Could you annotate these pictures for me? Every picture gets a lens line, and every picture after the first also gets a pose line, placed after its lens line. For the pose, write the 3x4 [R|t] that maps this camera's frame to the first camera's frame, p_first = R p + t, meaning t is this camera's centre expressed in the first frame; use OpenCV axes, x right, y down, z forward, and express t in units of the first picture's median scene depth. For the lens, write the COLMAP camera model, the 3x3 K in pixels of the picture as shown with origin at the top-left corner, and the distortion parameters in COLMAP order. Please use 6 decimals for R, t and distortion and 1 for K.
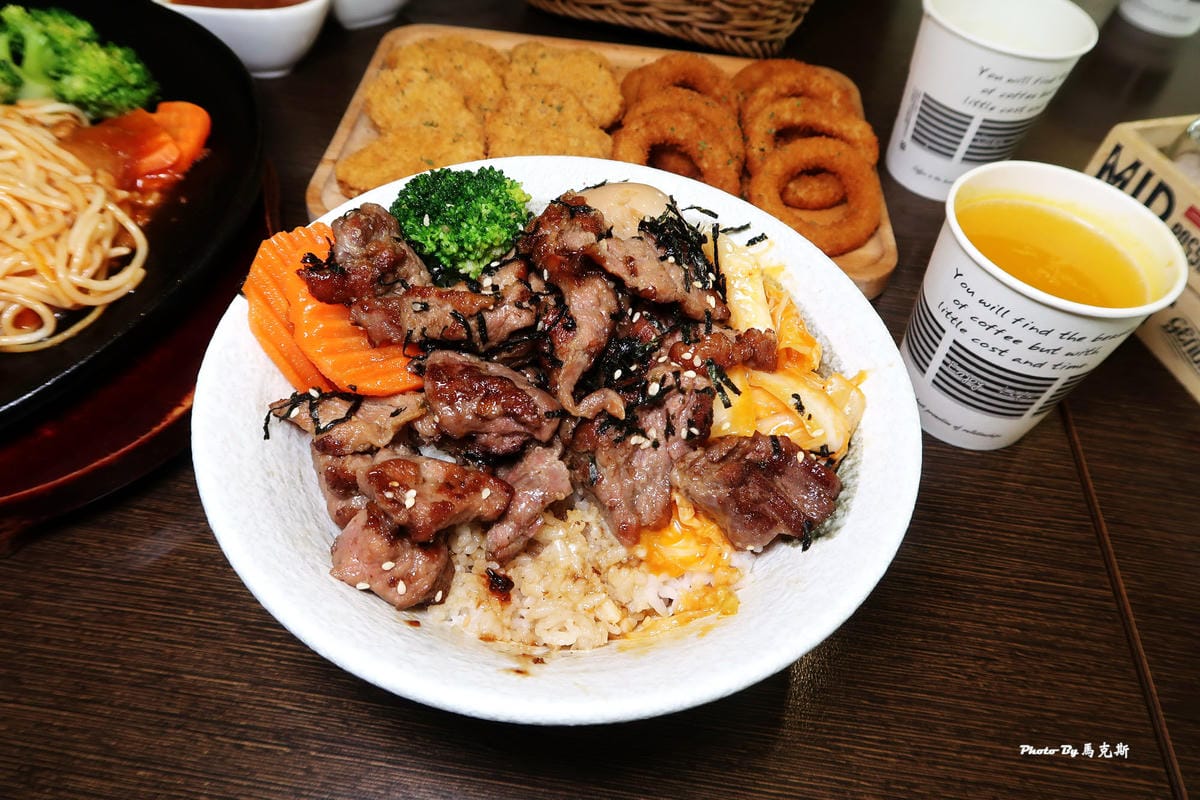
lens RADIAL K [[810.9, 0, 600.0], [0, 810.9, 400.0], [0, 0, 1]] dist [-0.024543, 0.004146]
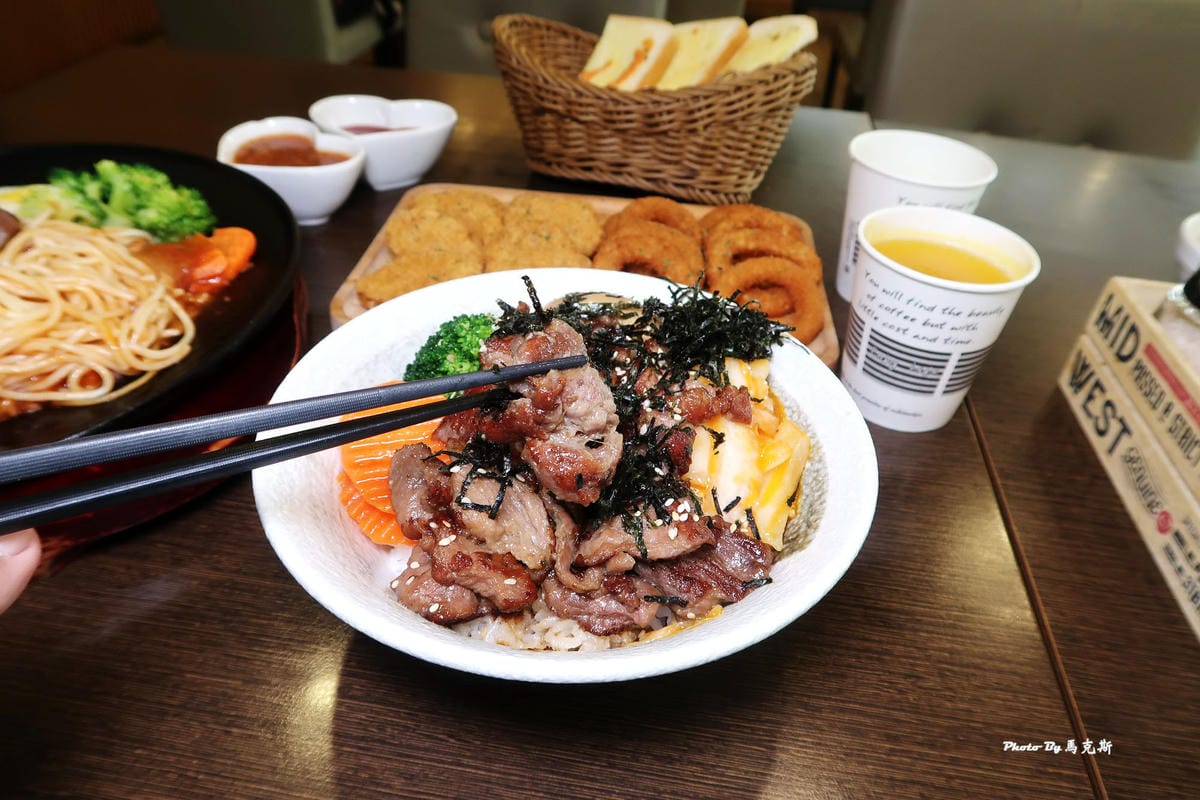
lens RADIAL K [[810.9, 0, 600.0], [0, 810.9, 400.0], [0, 0, 1]] dist [-0.024543, 0.004146]
pose [[0.999506, -0.006763, -0.030691, 0.073511], [-0.000264, 0.974727, -0.223398, 0.161921], [0.031427, 0.223296, 0.974244, -0.121431]]
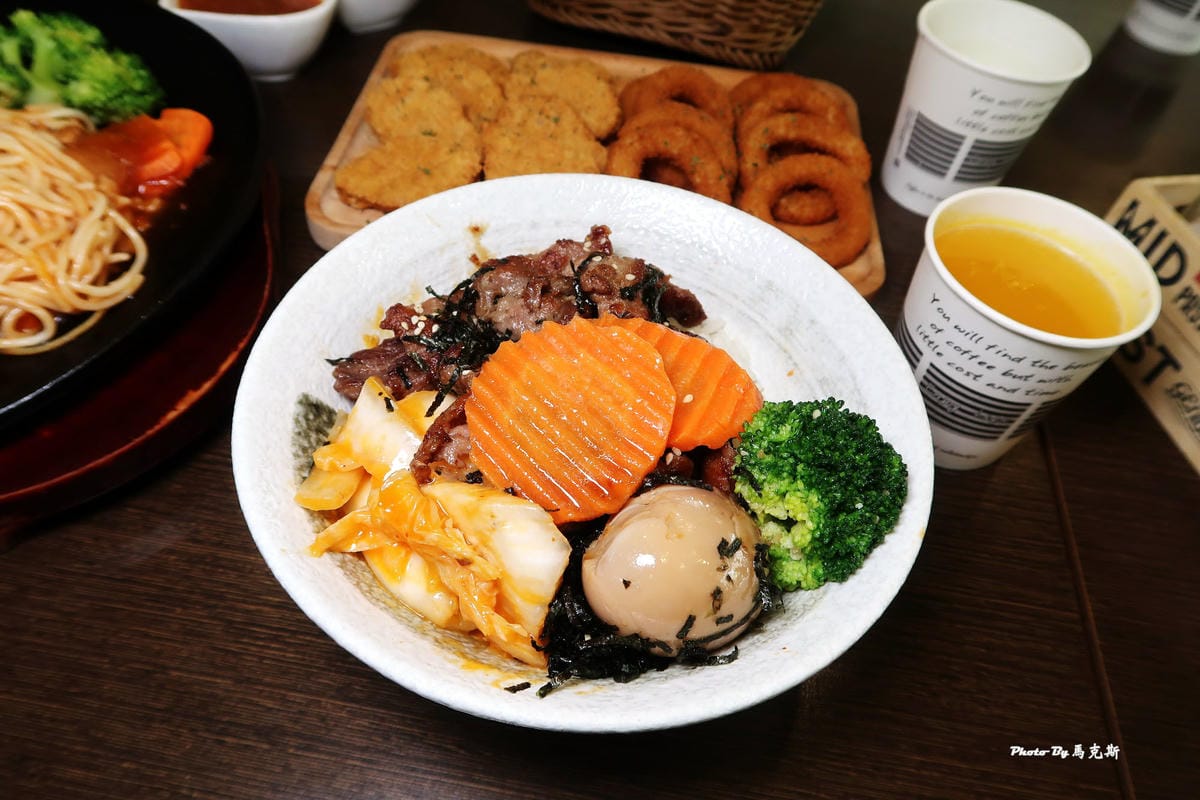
lens RADIAL K [[810.9, 0, 600.0], [0, 810.9, 400.0], [0, 0, 1]] dist [-0.024543, 0.004146]
pose [[0.999619, 0.024652, -0.012419, 0.031003], [-0.024546, 0.999661, 0.008629, -0.022827], [0.012628, -0.008321, 0.999886, -0.021087]]
